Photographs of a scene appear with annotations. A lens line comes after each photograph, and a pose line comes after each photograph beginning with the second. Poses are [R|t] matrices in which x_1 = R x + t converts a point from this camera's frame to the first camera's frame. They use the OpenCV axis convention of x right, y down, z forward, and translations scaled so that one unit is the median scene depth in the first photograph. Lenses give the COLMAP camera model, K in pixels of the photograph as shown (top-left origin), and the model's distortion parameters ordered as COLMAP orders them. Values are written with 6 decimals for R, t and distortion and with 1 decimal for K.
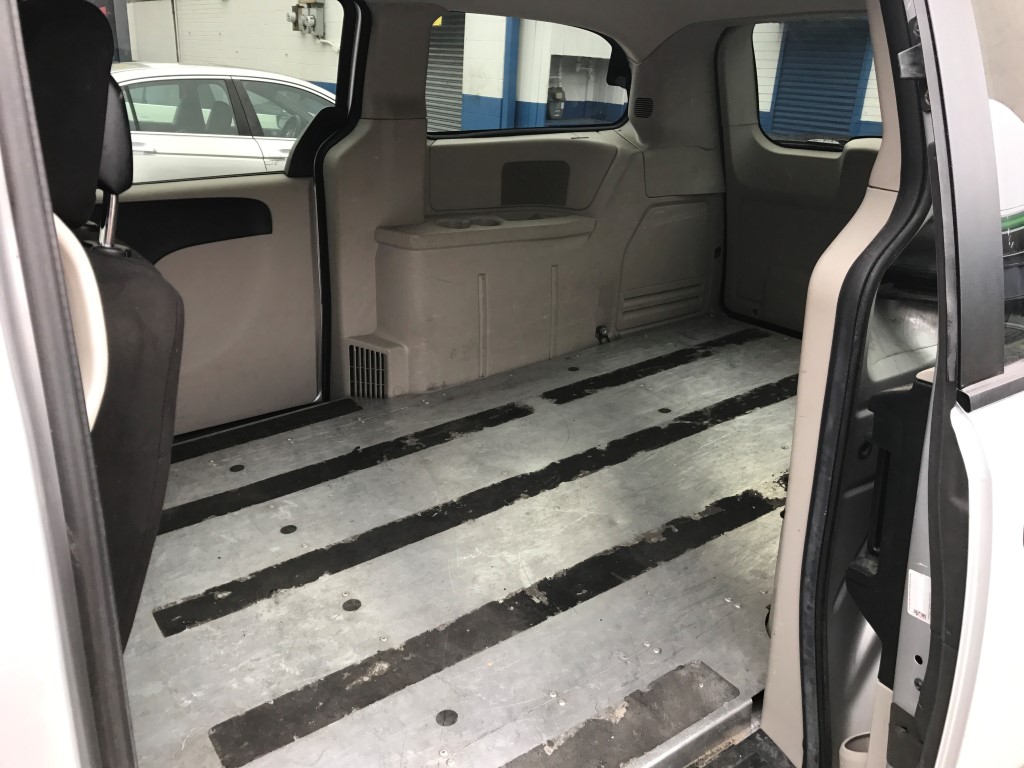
lens RADIAL K [[845.2, 0, 511.9], [0, 845.2, 379.7], [0, 0, 1]] dist [0.028201, -0.027200]
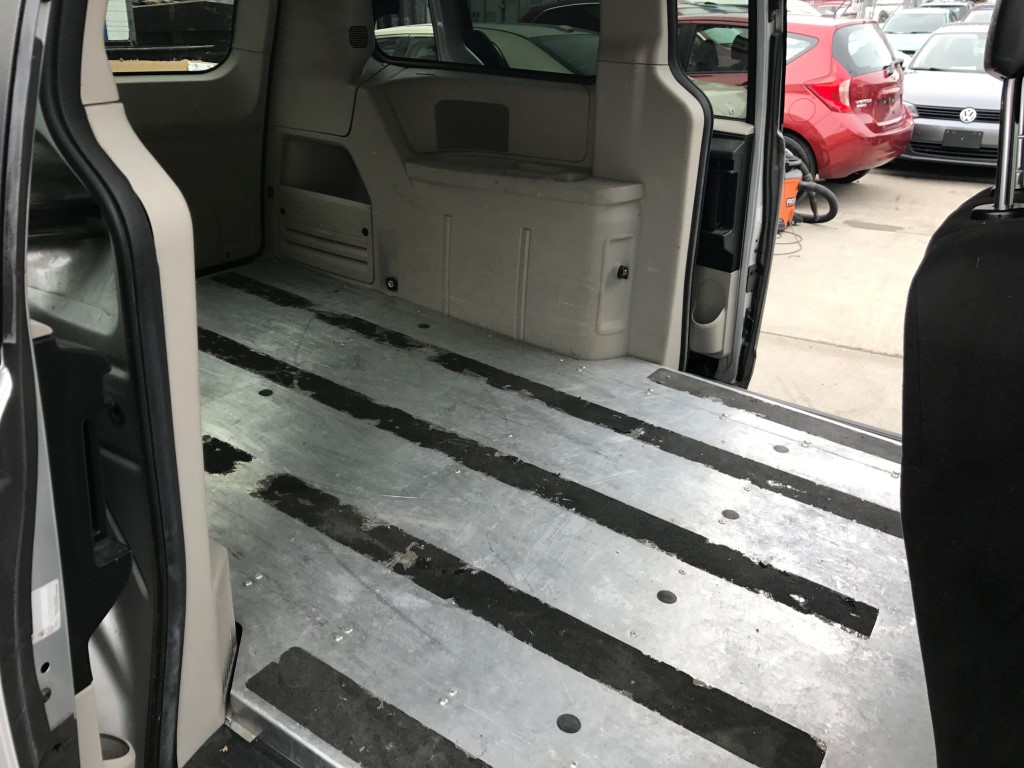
lens RADIAL K [[845.2, 0, 511.7], [0, 845.2, 384.3], [0, 0, 1]] dist [0.028201, -0.027200]
pose [[-0.382484, -0.402282, 0.831790, -0.886983], [0.284527, 0.805215, 0.520264, -0.491855], [-0.879062, 0.435659, -0.193522, 1.346739]]
